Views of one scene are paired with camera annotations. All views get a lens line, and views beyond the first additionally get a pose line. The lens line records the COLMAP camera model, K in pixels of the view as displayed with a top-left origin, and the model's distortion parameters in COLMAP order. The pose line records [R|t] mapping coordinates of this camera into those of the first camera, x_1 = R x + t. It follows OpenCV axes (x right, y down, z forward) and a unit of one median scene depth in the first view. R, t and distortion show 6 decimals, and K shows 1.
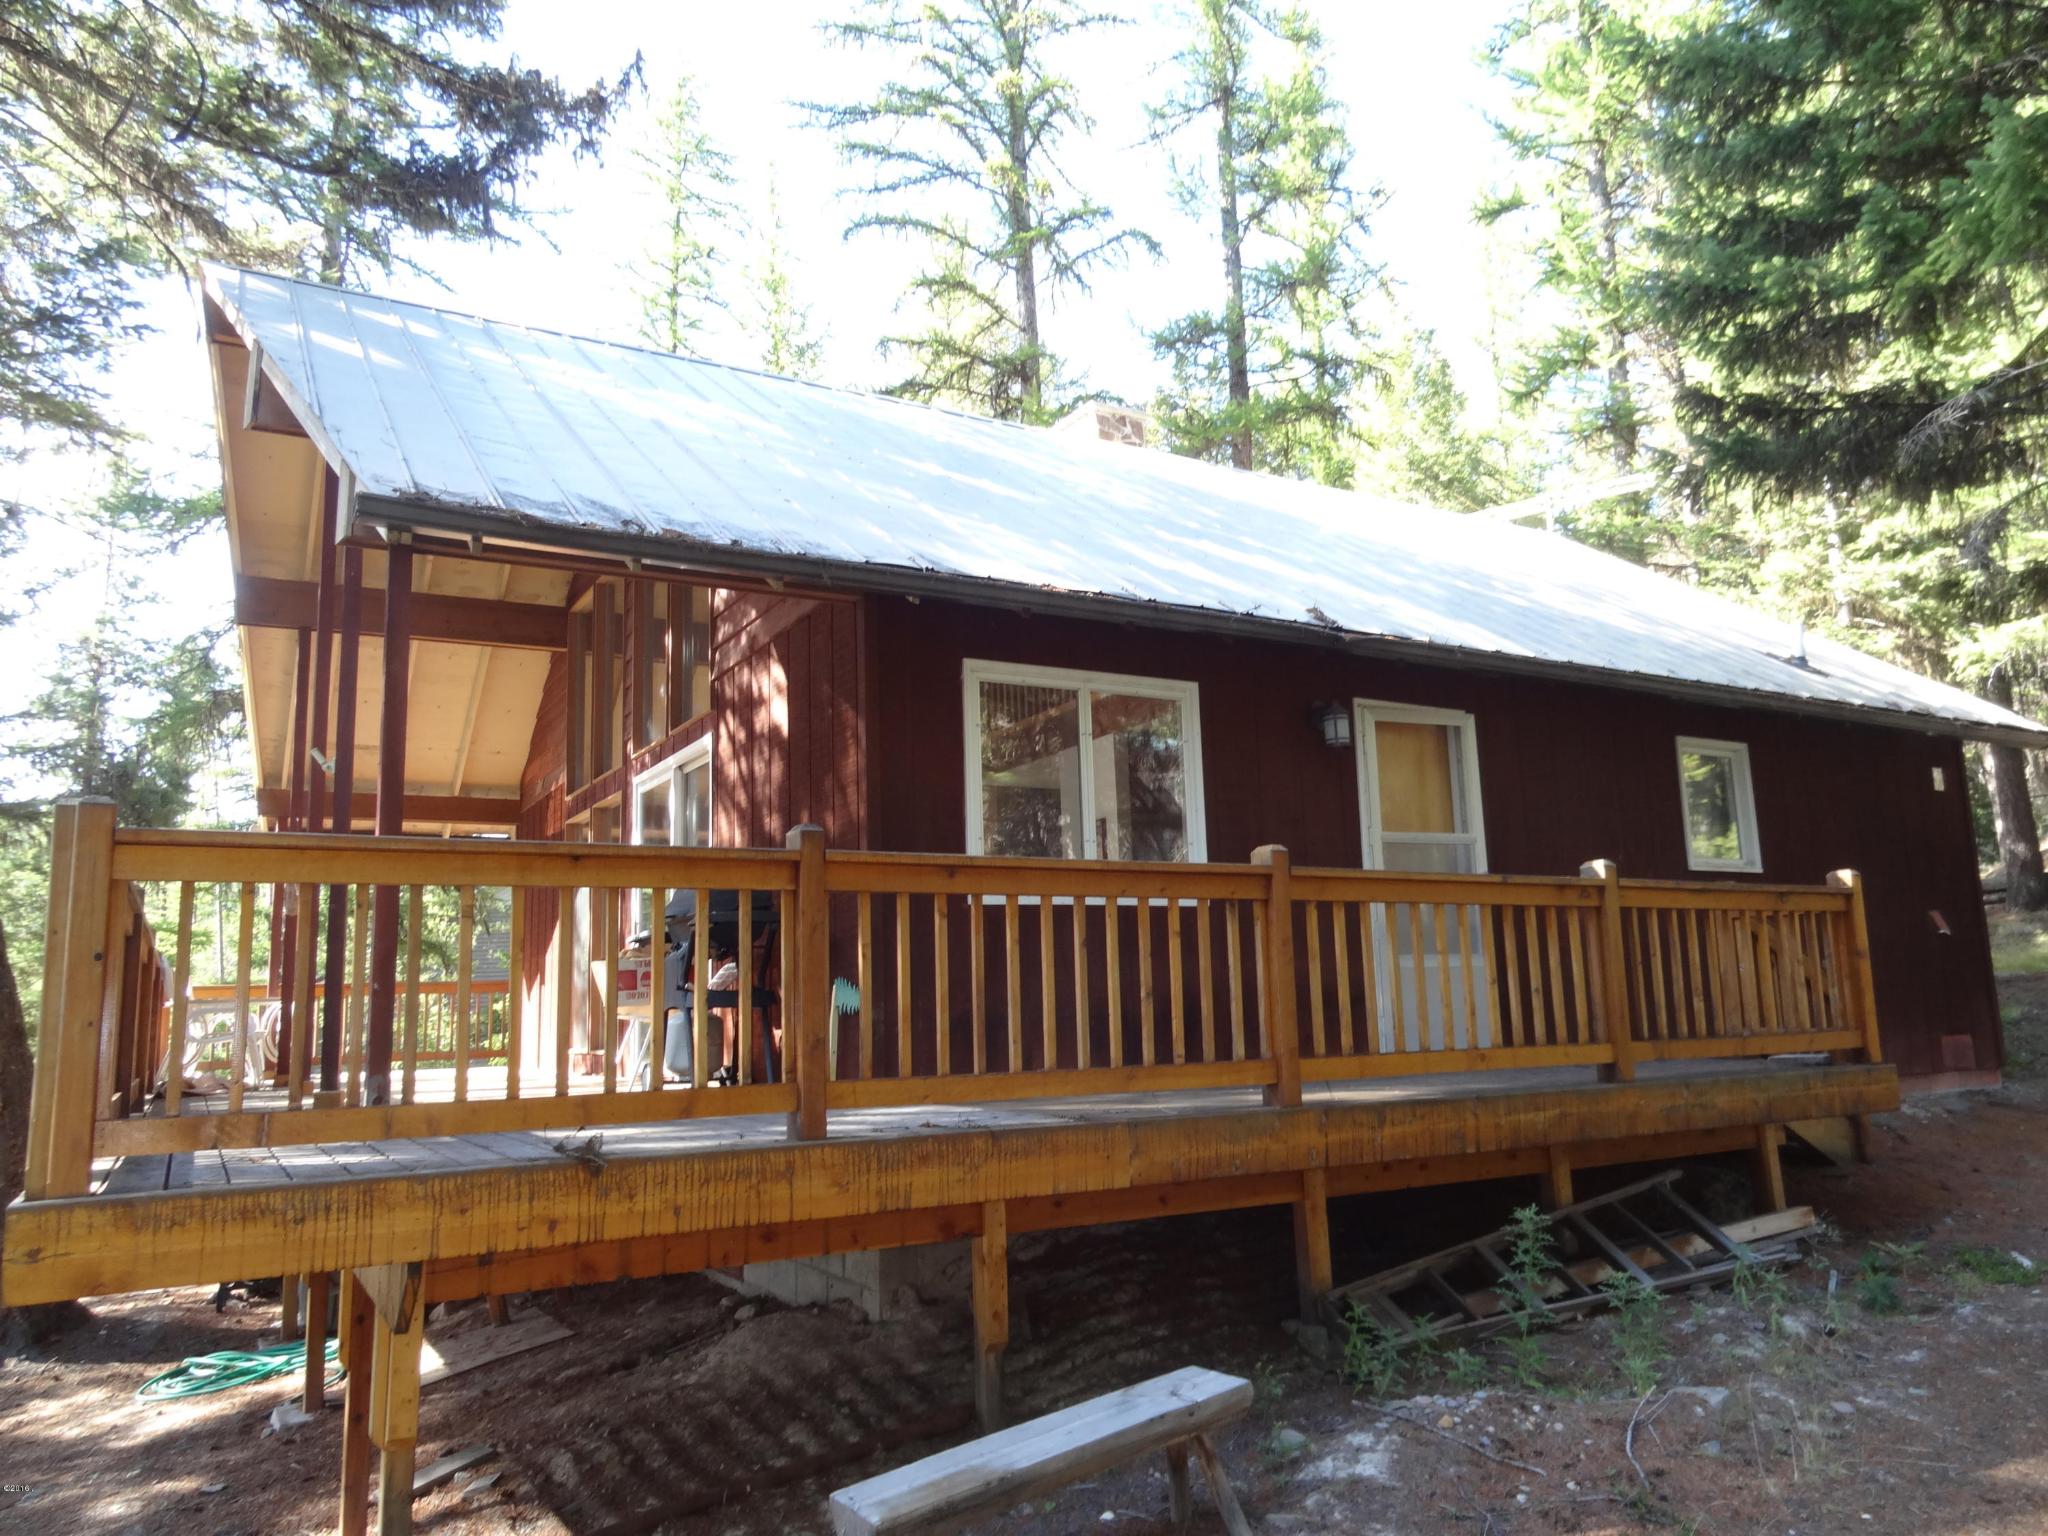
lens RADIAL K [[1438.4, 0, 1023.9], [0, 1438.4, 773.8], [0, 0, 1]] dist [0.010525, 0.003008]
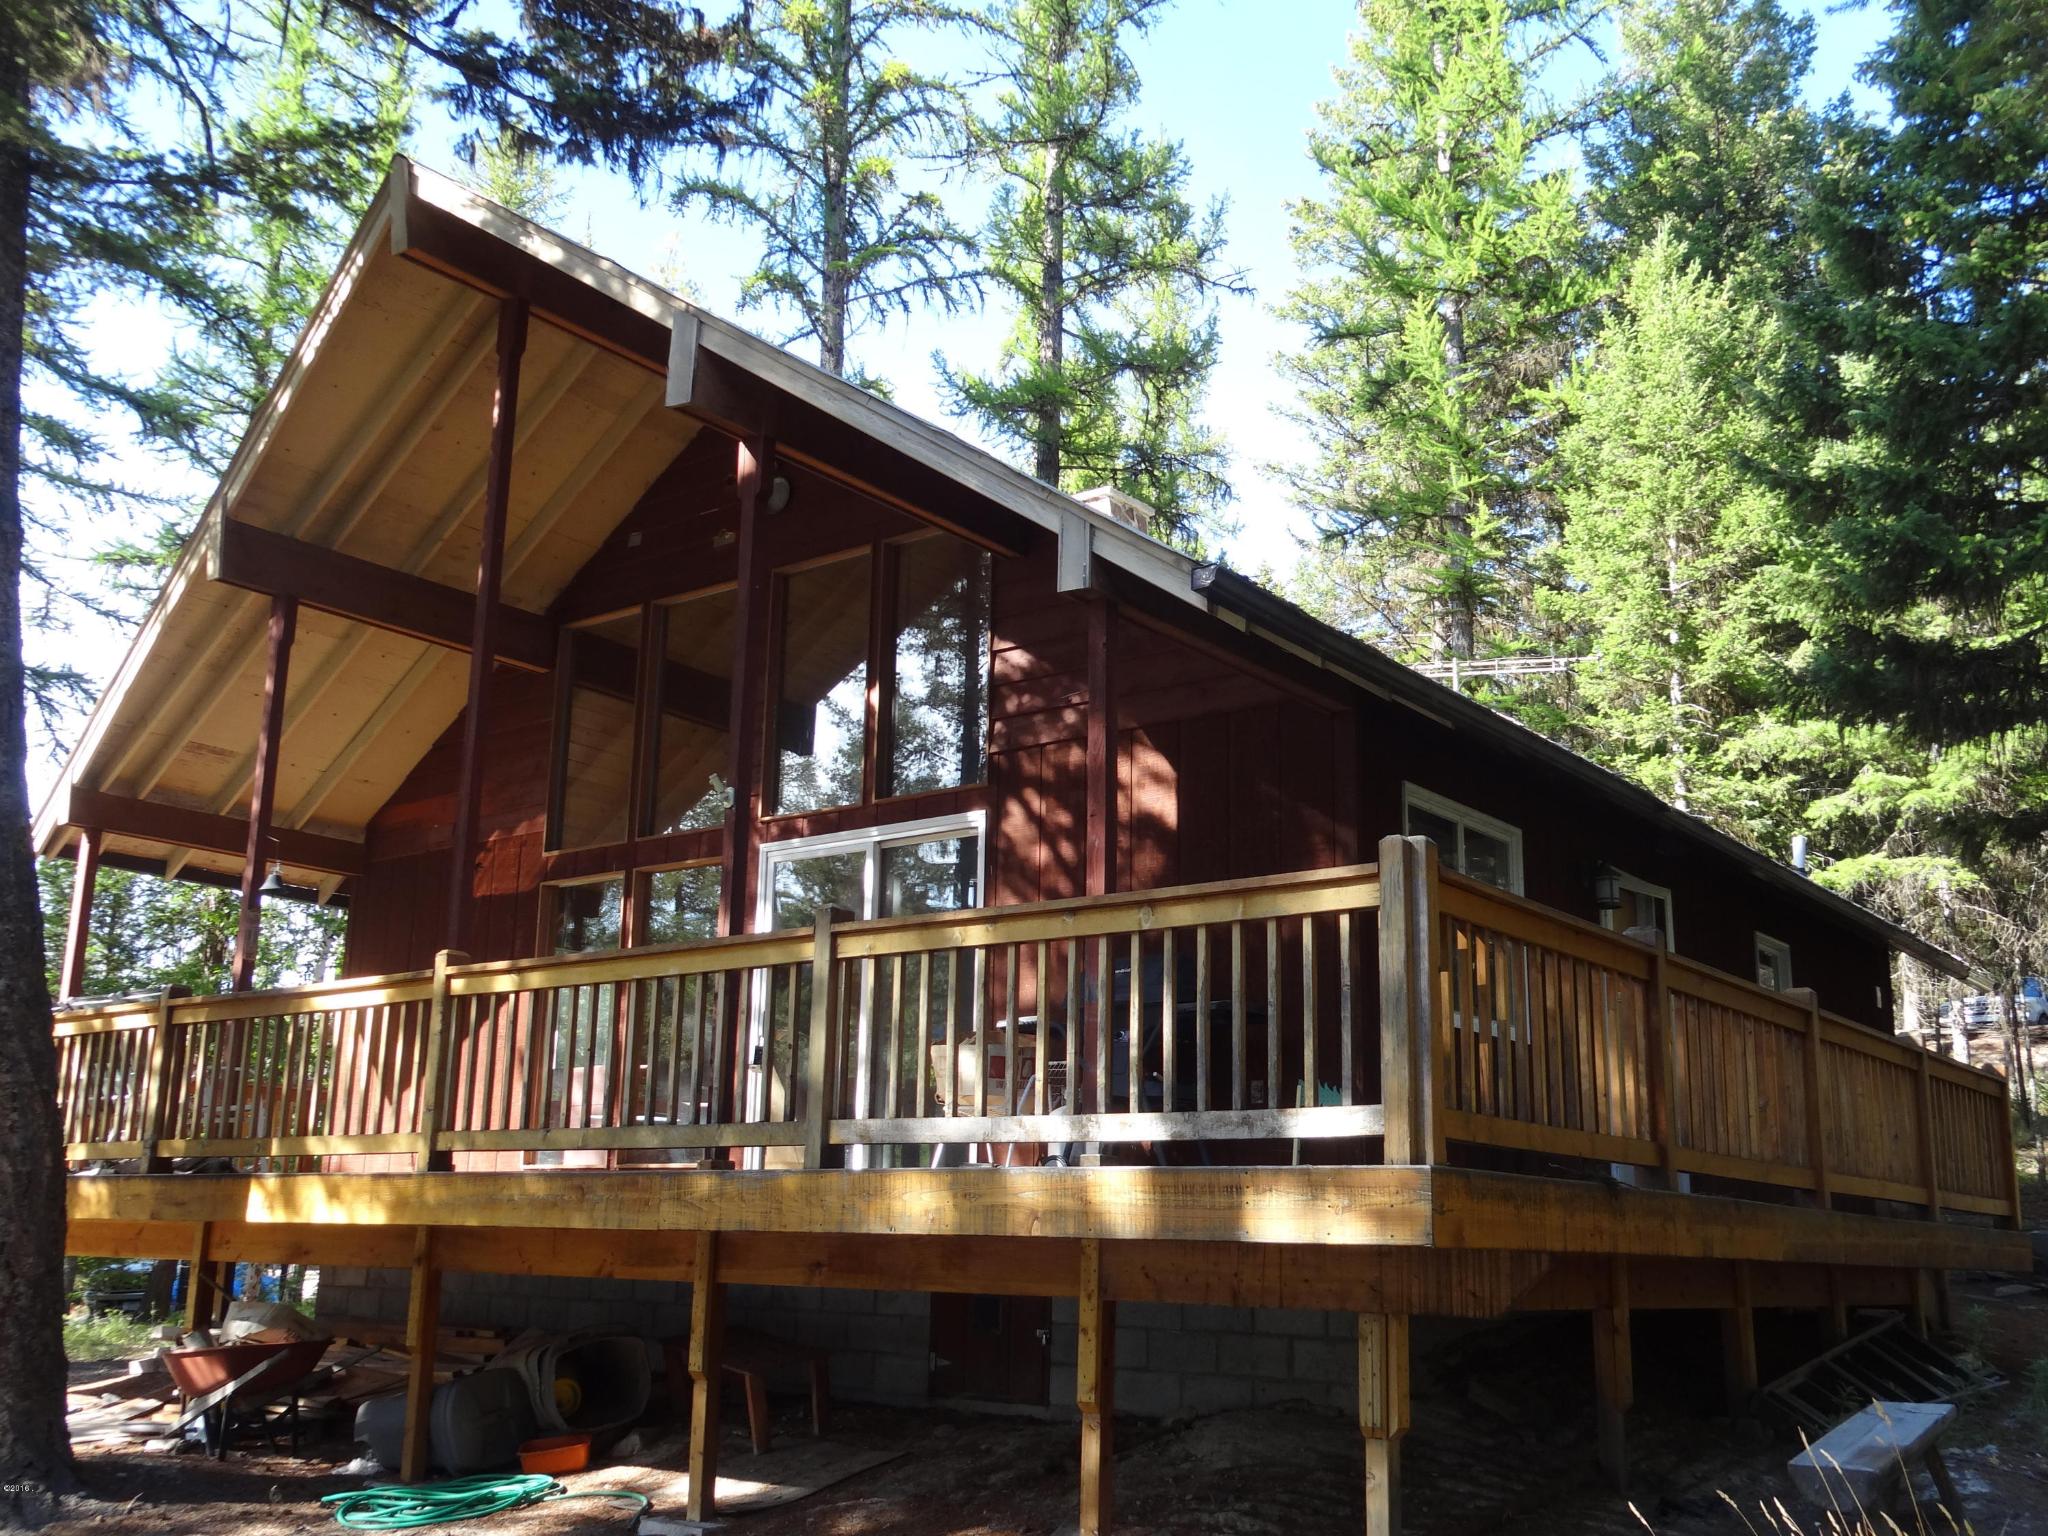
lens RADIAL K [[1951.1, 0, 1024.1], [0, 1951.1, 770.2], [0, 0, 1]] dist [0.003509, 0.000000]
pose [[0.922850, 0.138349, 0.359455, -0.630820], [-0.109880, 0.989045, -0.098569, 0.065037], [-0.369154, 0.051468, 0.927942, -0.152638]]
